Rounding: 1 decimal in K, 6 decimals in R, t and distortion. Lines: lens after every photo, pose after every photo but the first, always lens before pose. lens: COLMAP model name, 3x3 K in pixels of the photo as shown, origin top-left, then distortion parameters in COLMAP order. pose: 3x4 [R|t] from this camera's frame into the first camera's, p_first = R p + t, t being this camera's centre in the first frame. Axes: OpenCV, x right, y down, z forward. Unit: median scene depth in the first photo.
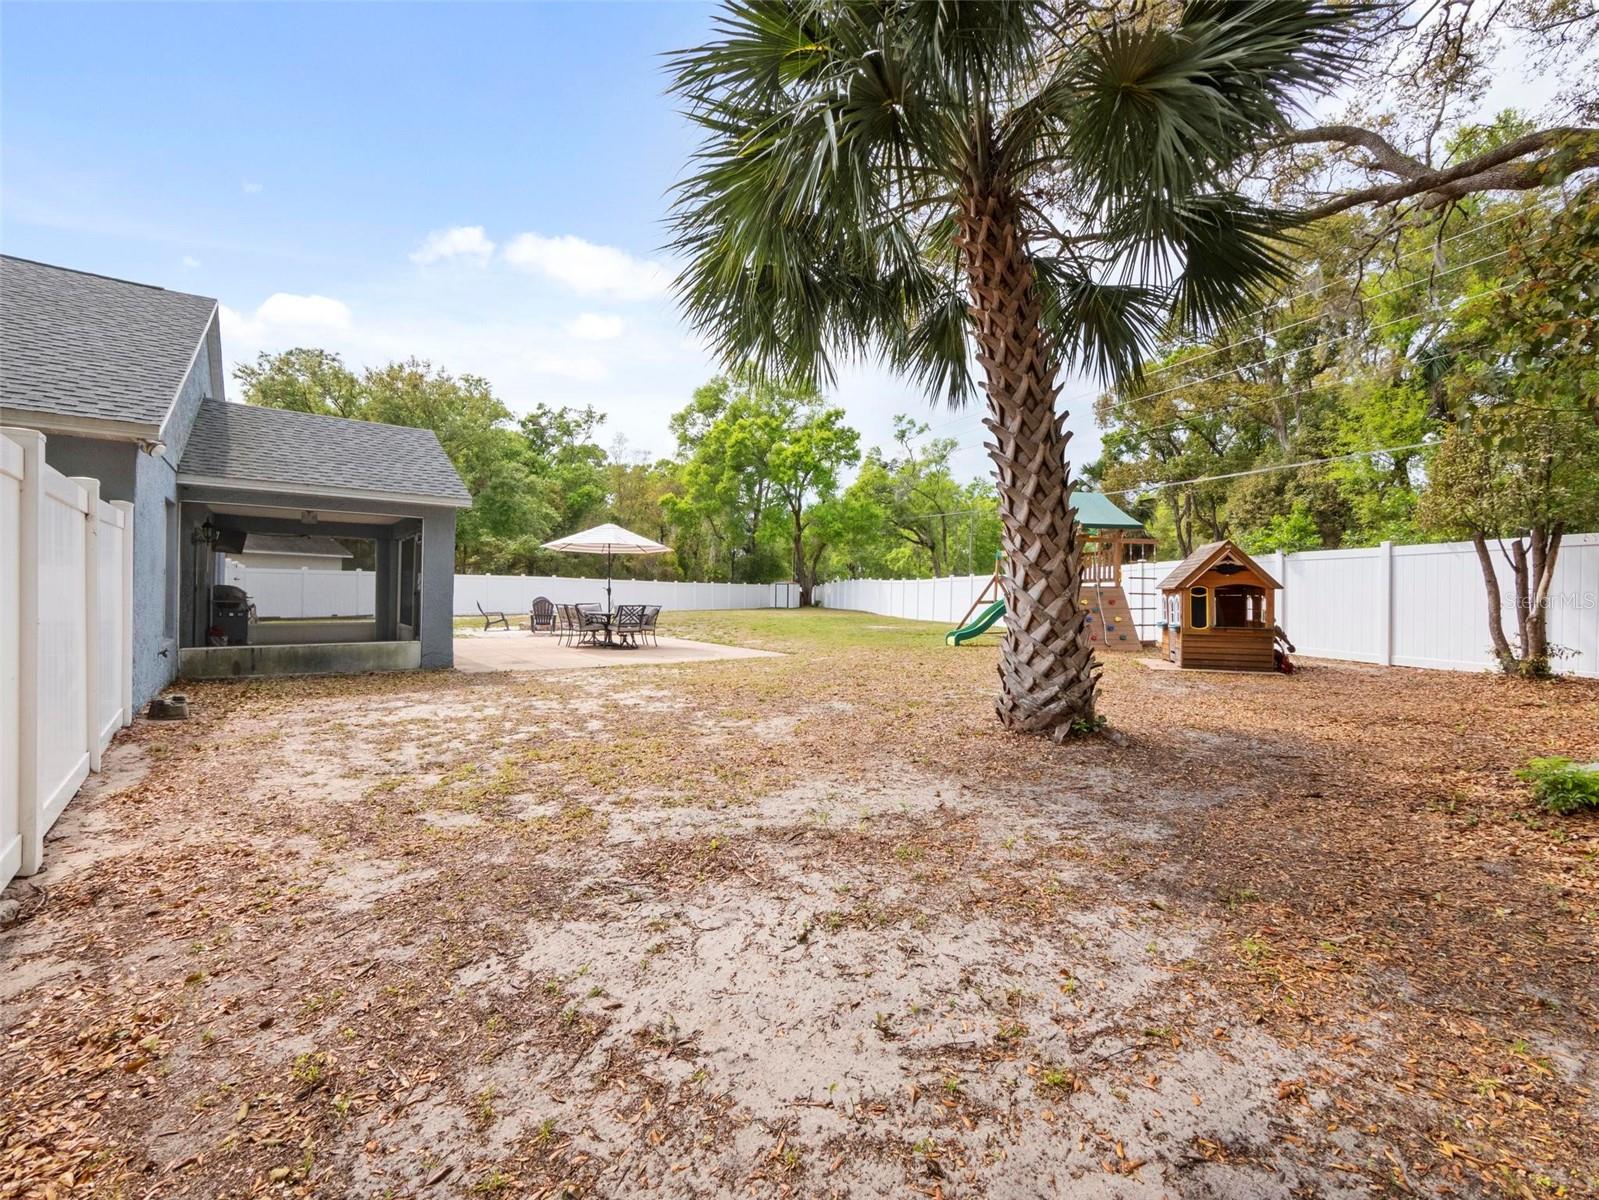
lens RADIAL K [[668.9, 0, 803.7], [0, 668.9, 600.2], [0, 0, 1]] dist [-0.002337, 0.001572]
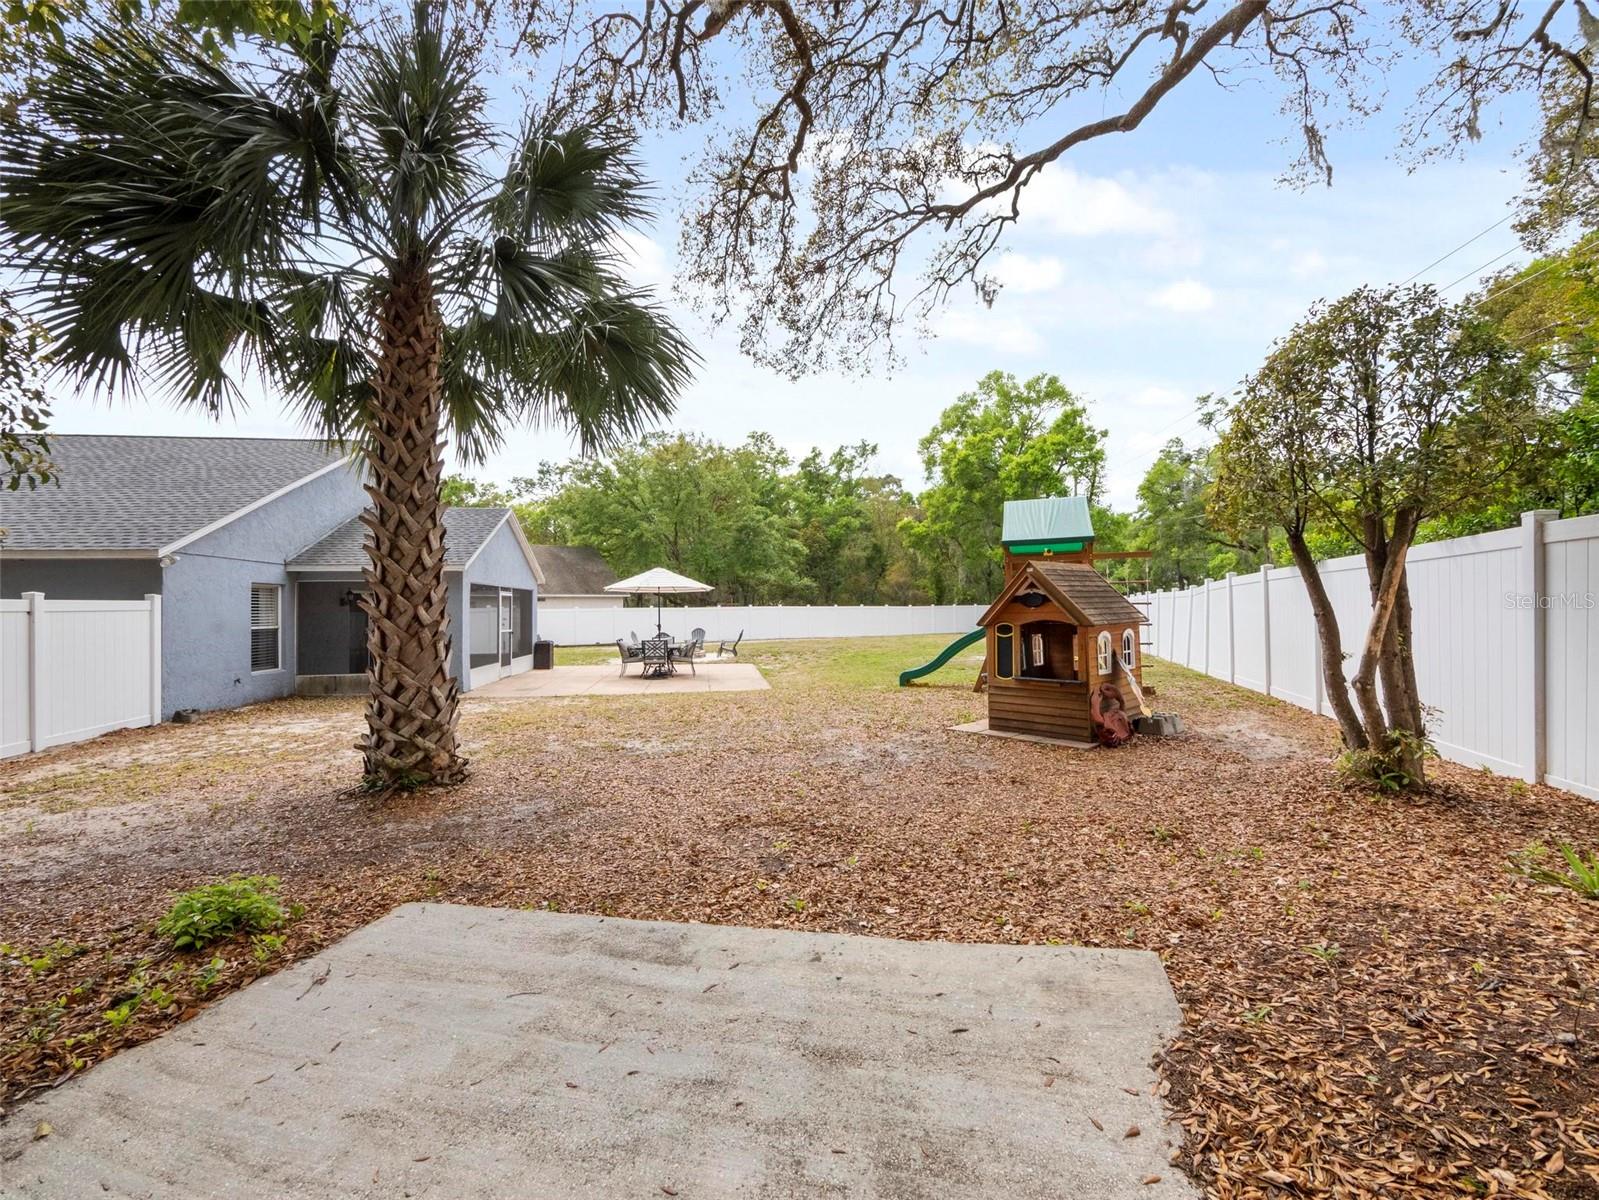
lens RADIAL K [[668.9, 0, 803.0], [0, 668.9, 599.2], [0, 0, 1]] dist [-0.002337, 0.001572]
pose [[0.855868, -0.028313, -0.516418, 0.169585], [0.013820, 0.999396, -0.031889, -0.005797], [0.517009, 0.020156, 0.855743, 0.048321]]
